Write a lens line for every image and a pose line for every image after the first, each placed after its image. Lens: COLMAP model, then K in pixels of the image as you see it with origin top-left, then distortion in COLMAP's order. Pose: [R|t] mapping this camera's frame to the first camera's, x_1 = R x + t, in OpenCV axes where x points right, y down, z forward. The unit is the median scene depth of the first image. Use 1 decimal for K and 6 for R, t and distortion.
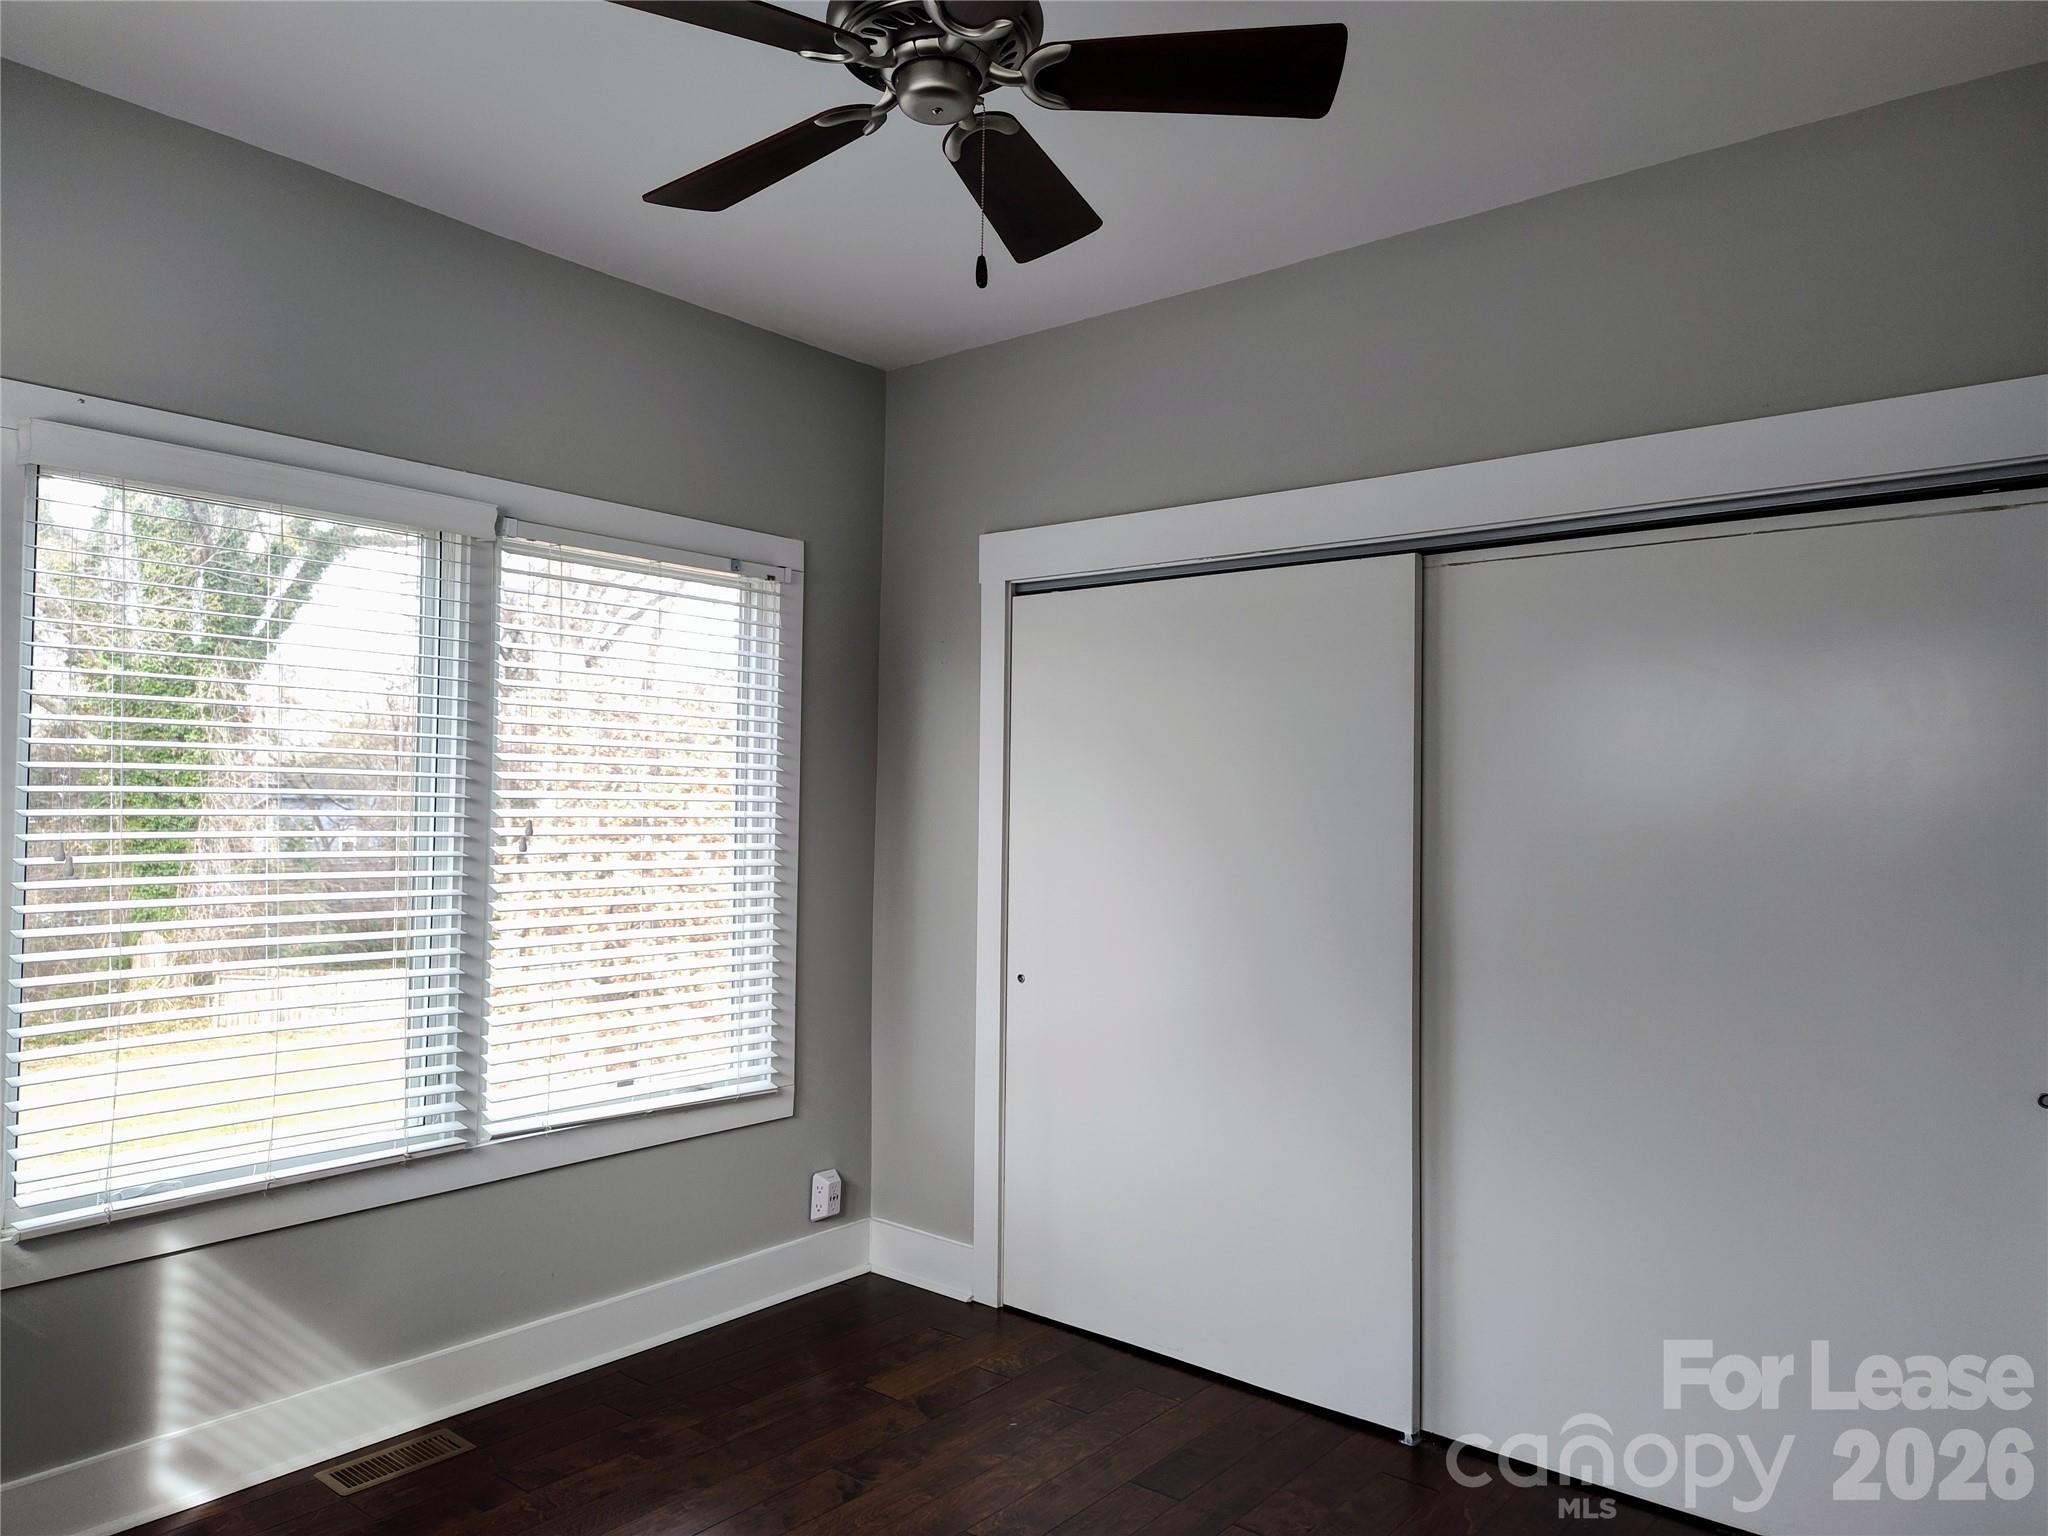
lens RADIAL K [[1406.4, 0, 1044.5], [0, 1406.4, 763.9], [0, 0, 1]] dist [0.079463, -0.048360]
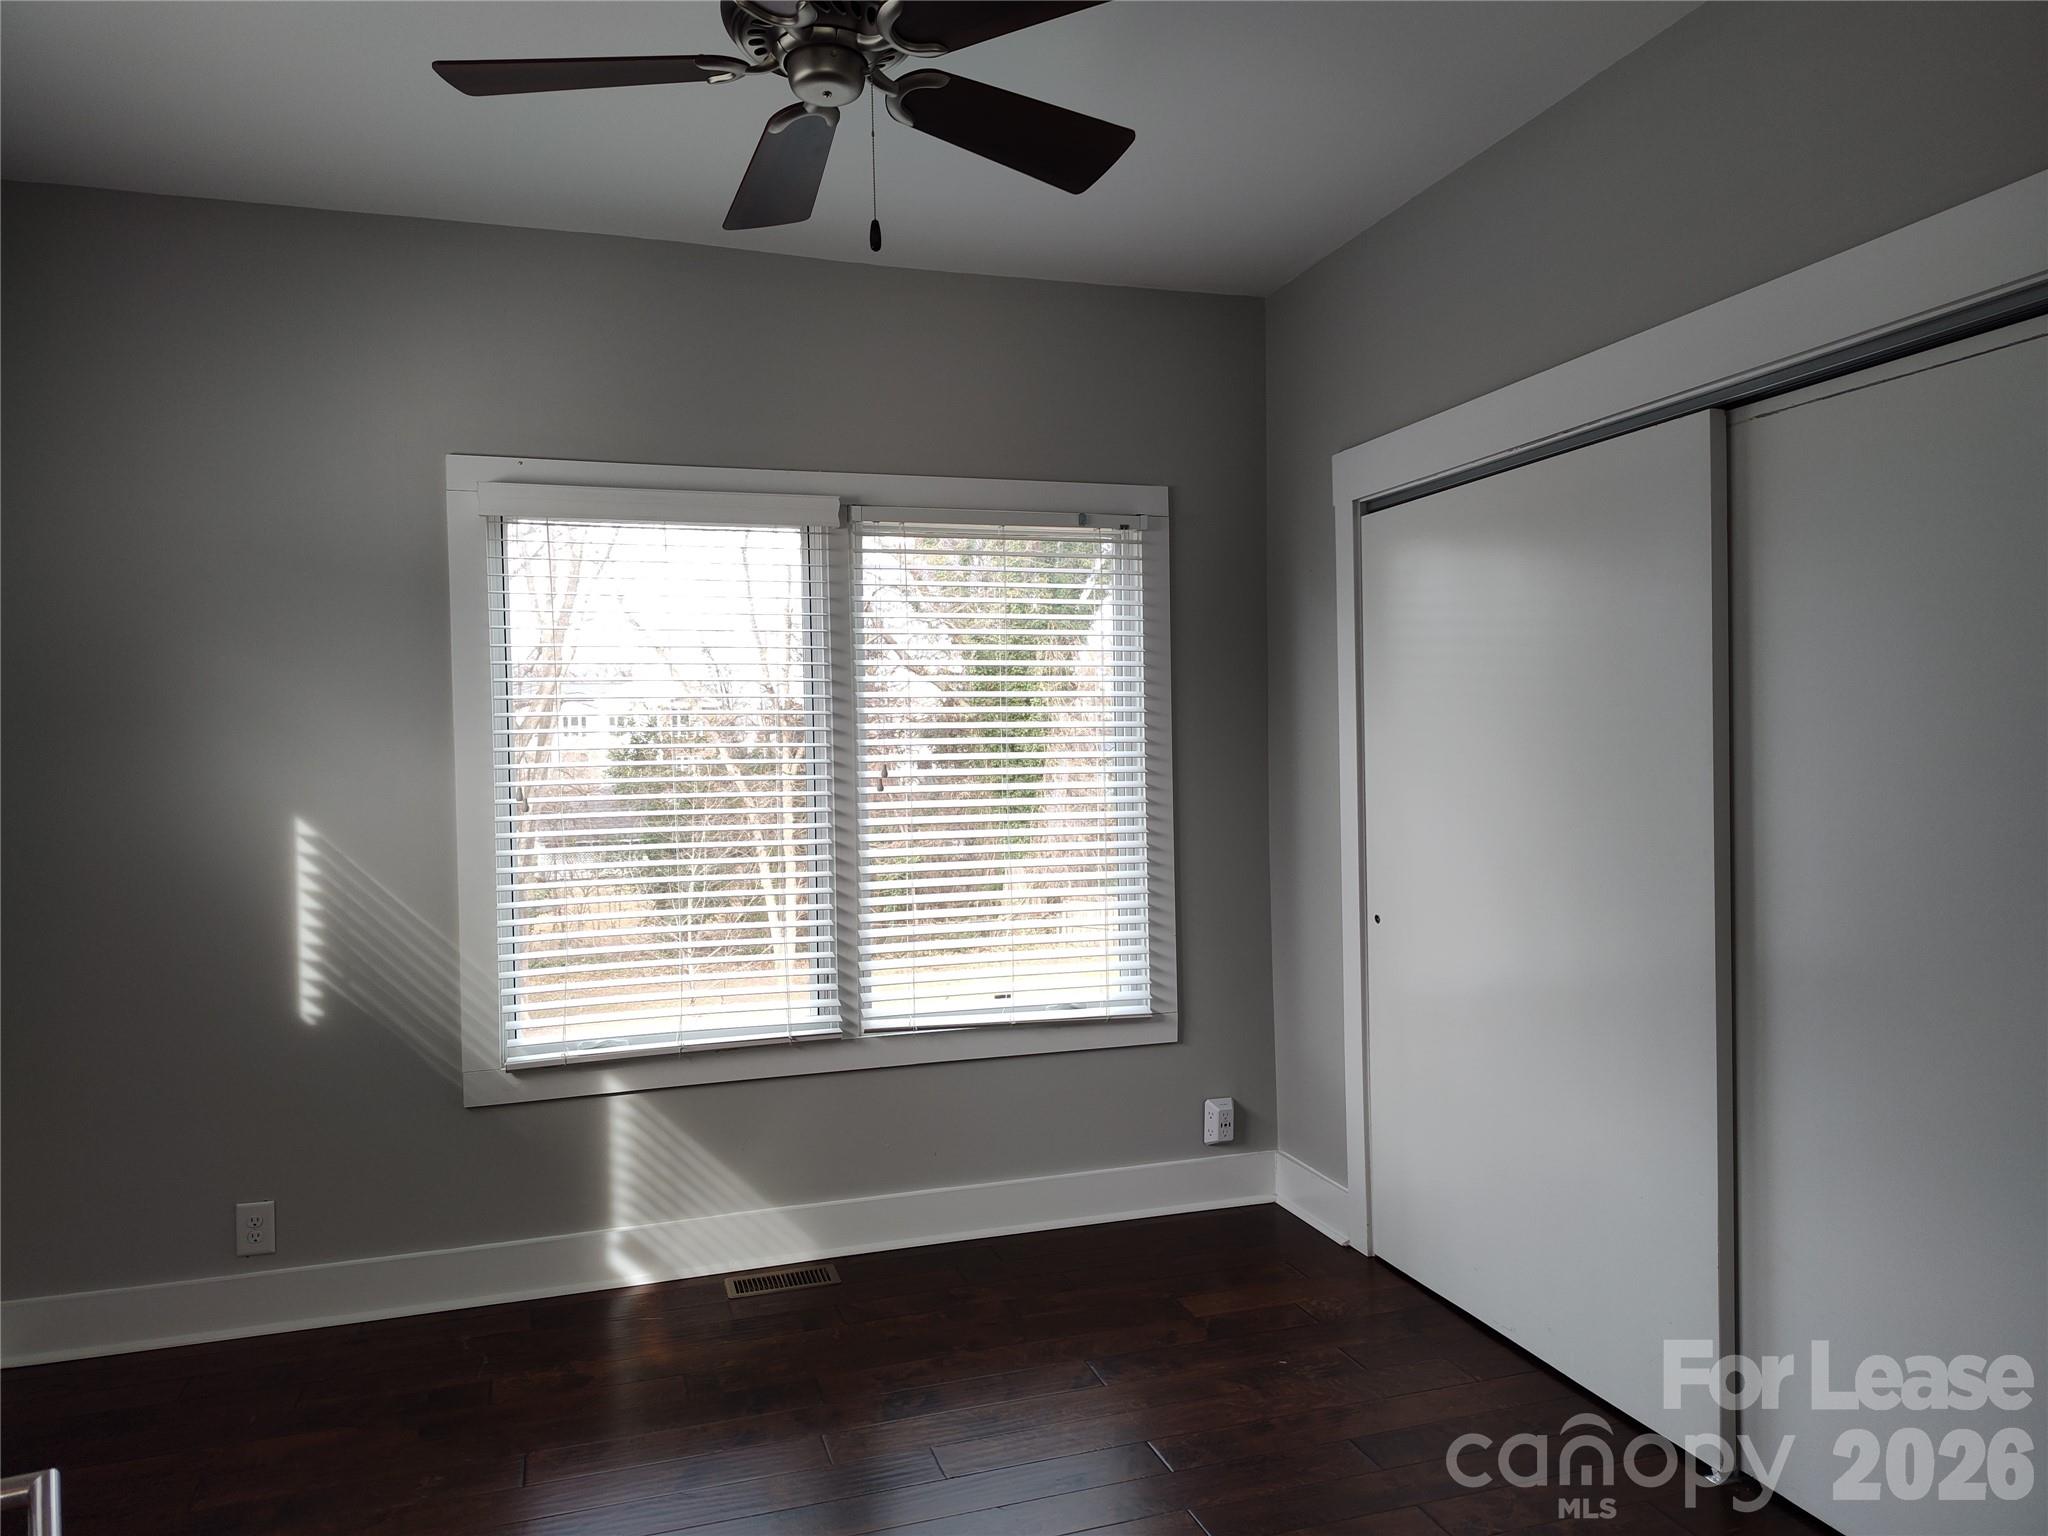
lens RADIAL K [[1406.4, 0, 1014.7], [0, 1406.4, 759.8], [0, 0, 1]] dist [0.079463, -0.048360]
pose [[0.845877, -0.025745, -0.532756, 0.287331], [0.046244, 0.998613, 0.025166, 0.010086], [0.531369, -0.045924, 0.845895, 0.067721]]
